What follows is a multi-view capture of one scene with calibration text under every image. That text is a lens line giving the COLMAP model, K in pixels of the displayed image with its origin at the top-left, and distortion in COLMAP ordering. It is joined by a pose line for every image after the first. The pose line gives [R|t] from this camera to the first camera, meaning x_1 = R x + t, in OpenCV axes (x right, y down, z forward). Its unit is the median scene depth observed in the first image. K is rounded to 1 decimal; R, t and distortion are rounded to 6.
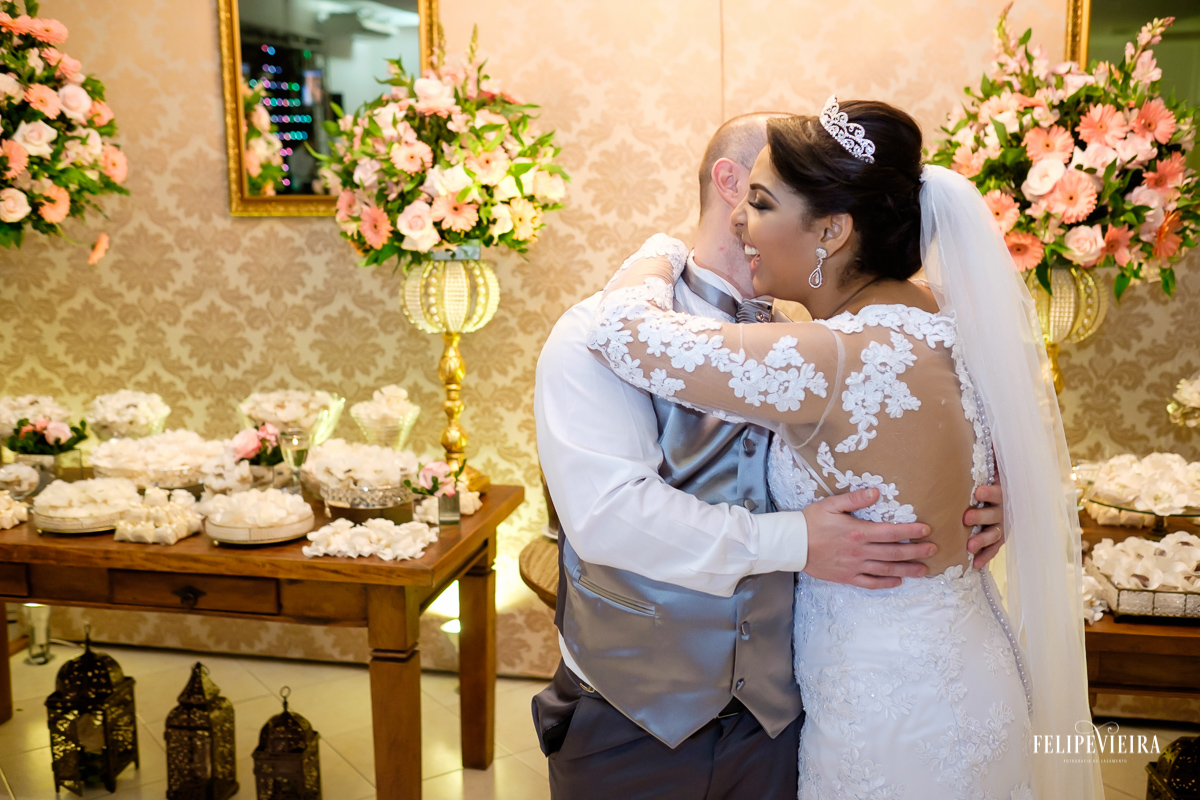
lens RADIAL K [[1208.7, 0, 600.4], [0, 1208.7, 411.4], [0, 0, 1]] dist [-0.022382, 0.047828]
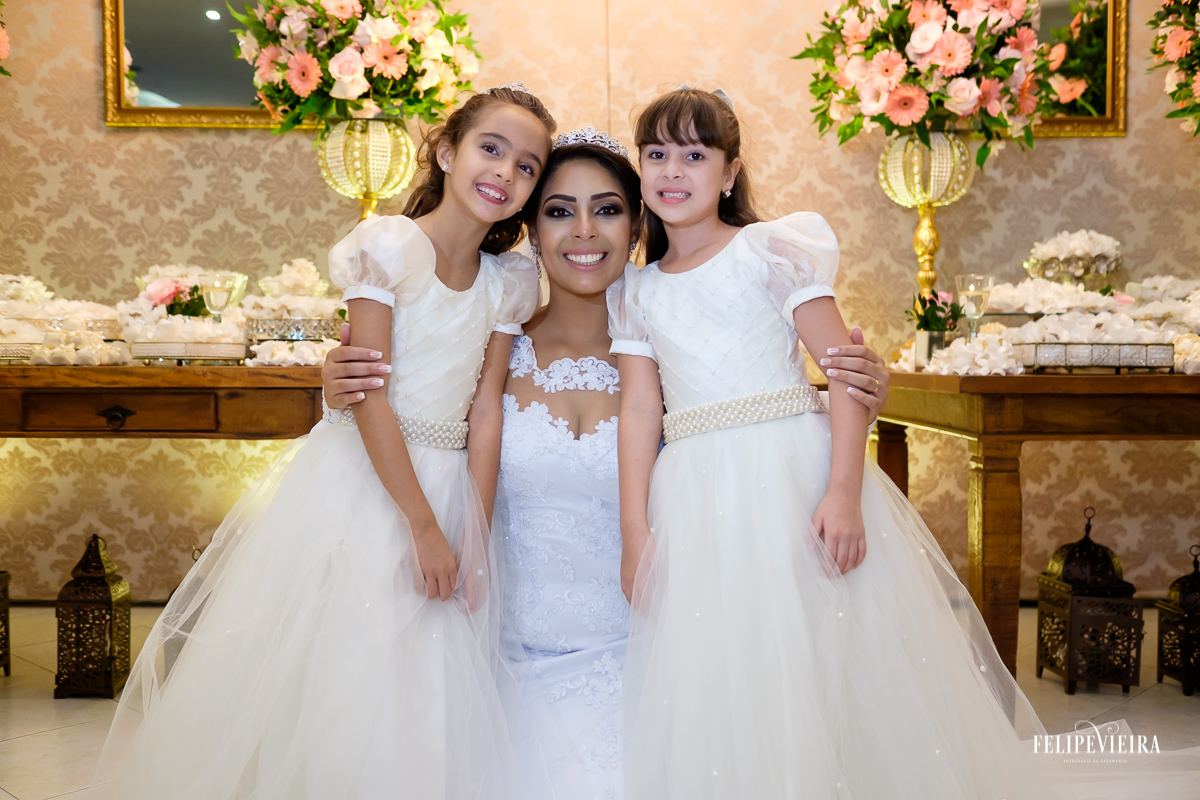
lens RADIAL K [[1208.7, 0, 600.4], [0, 1208.7, 411.4], [0, 0, 1]] dist [-0.022382, 0.047828]
pose [[0.980090, -0.006853, 0.198435, -0.138148], [0.029642, 0.993254, -0.112105, 0.237523], [-0.196328, 0.115755, 0.973682, -0.001471]]
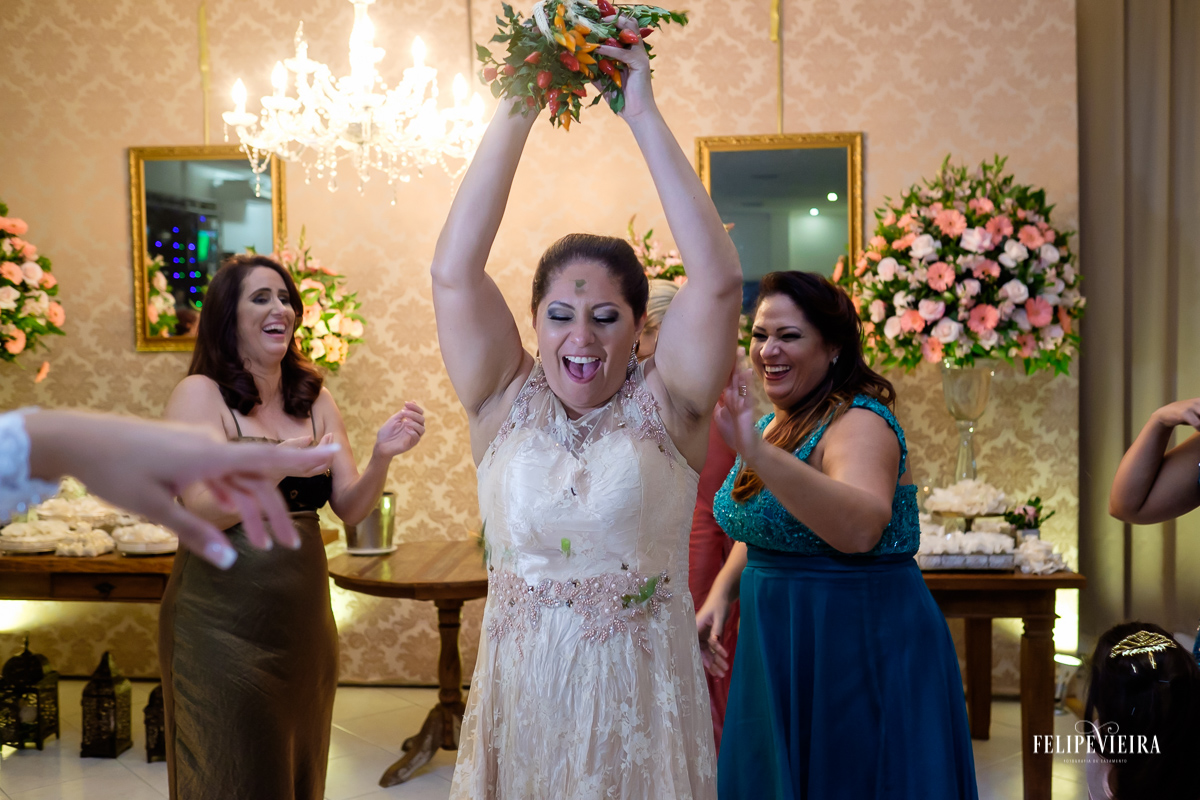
lens RADIAL K [[1208.7, 0, 600.4], [0, 1208.7, 411.4], [0, 0, 1]] dist [-0.022382, 0.047828]
pose [[0.996585, -0.009875, 0.081983, 0.147331], [0.019839, 0.992377, -0.121629, 0.113359], [-0.080157, 0.122840, 0.989184, -0.535973]]
